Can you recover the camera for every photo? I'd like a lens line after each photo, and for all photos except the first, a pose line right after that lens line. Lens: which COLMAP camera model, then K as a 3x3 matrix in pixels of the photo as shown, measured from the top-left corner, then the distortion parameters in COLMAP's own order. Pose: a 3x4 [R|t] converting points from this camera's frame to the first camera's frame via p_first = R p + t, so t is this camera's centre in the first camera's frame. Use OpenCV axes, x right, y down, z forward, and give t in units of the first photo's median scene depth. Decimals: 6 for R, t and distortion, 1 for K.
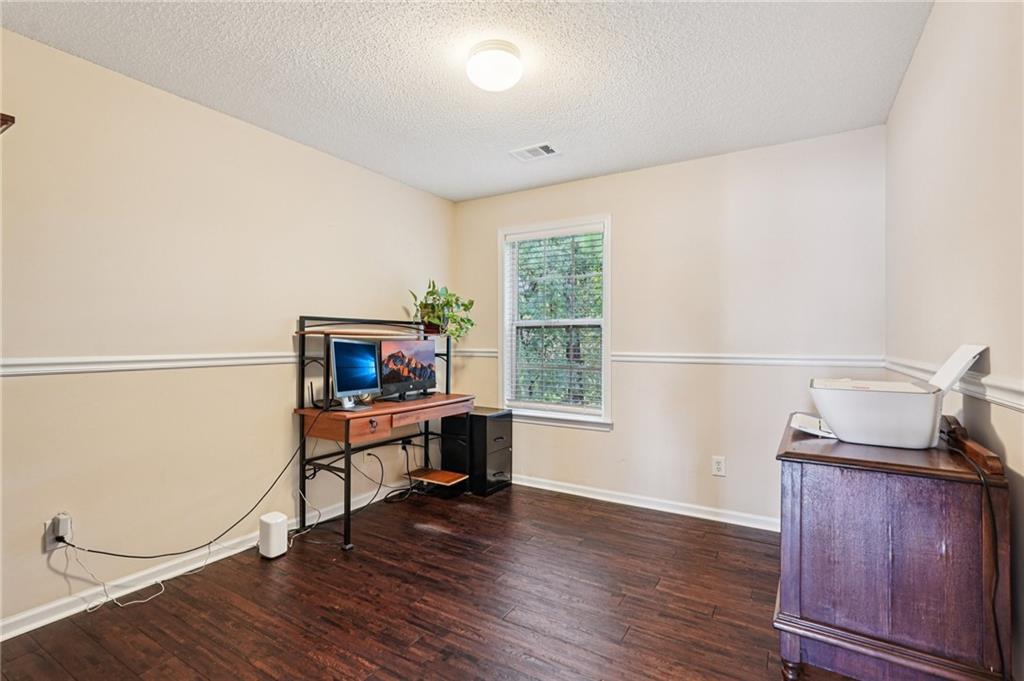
lens RADIAL K [[472.7, 0, 512.0], [0, 472.7, 340.5], [0, 0, 1]] dist [-0.012589, 0.007745]
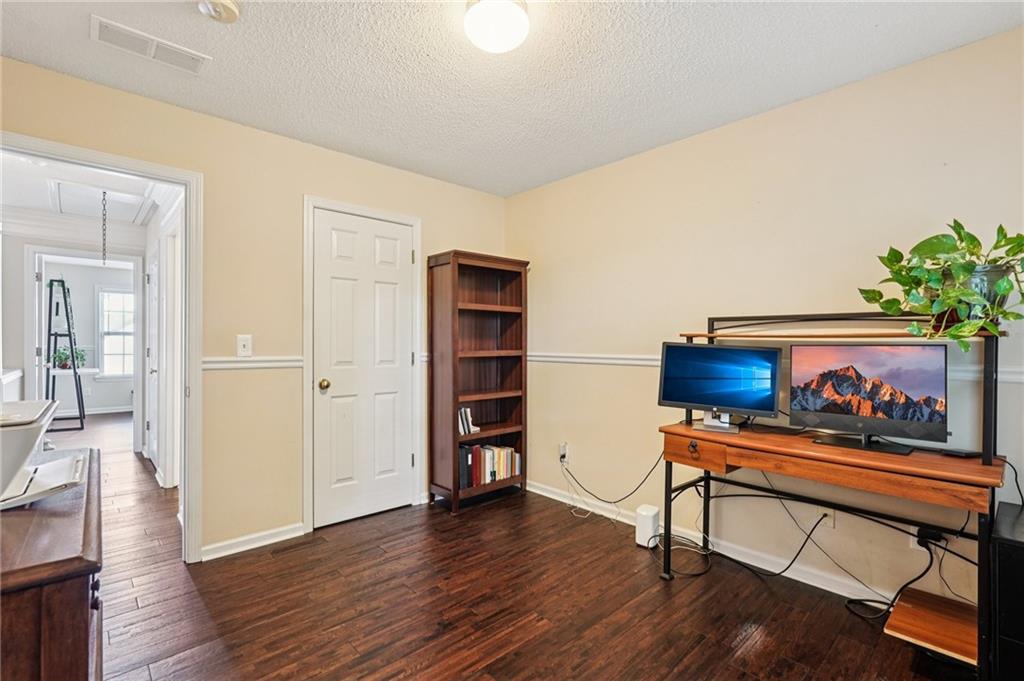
lens RADIAL K [[481.1, 0, 516.8], [0, 481.1, 341.8], [0, 0, 1]] dist [-0.014399, 0.008112]
pose [[-0.241908, 0.011654, -0.970229, 0.454906], [-0.011450, 0.999824, 0.014864, -0.013783], [0.970232, 0.014705, -0.241732, 0.710090]]
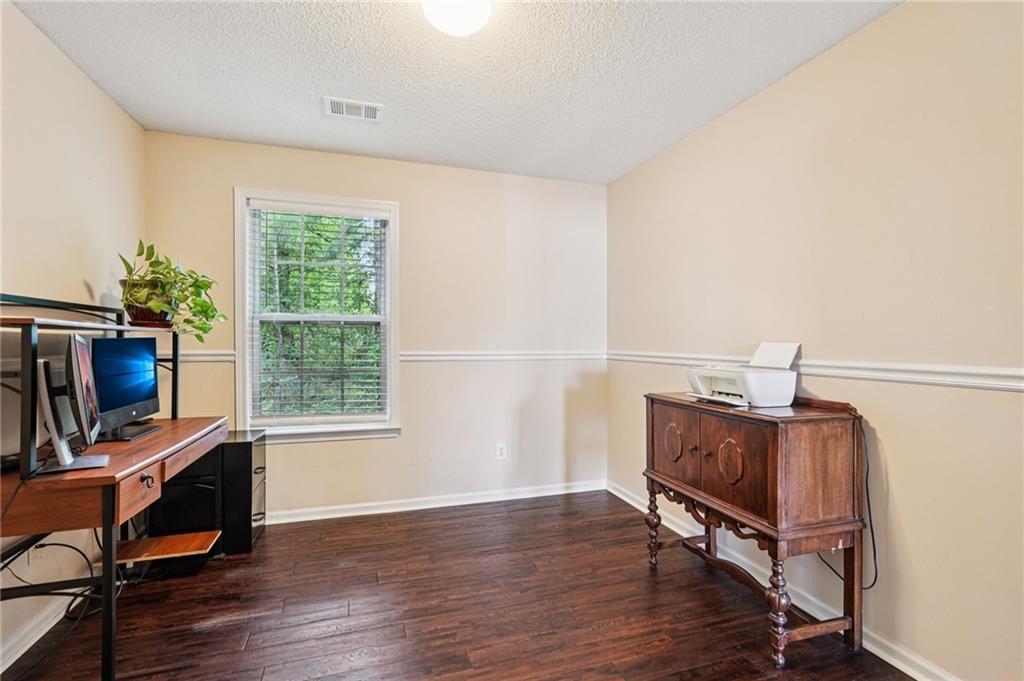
lens RADIAL K [[467.7, 0, 511.4], [0, 467.7, 344.5], [0, 0, 1]] dist [-0.002510, 0.000476]
pose [[0.657109, -0.006395, 0.753768, -0.340310], [-0.001182, 0.999954, 0.009513, 0.001248], [-0.753794, -0.007142, 0.657071, 0.225151]]
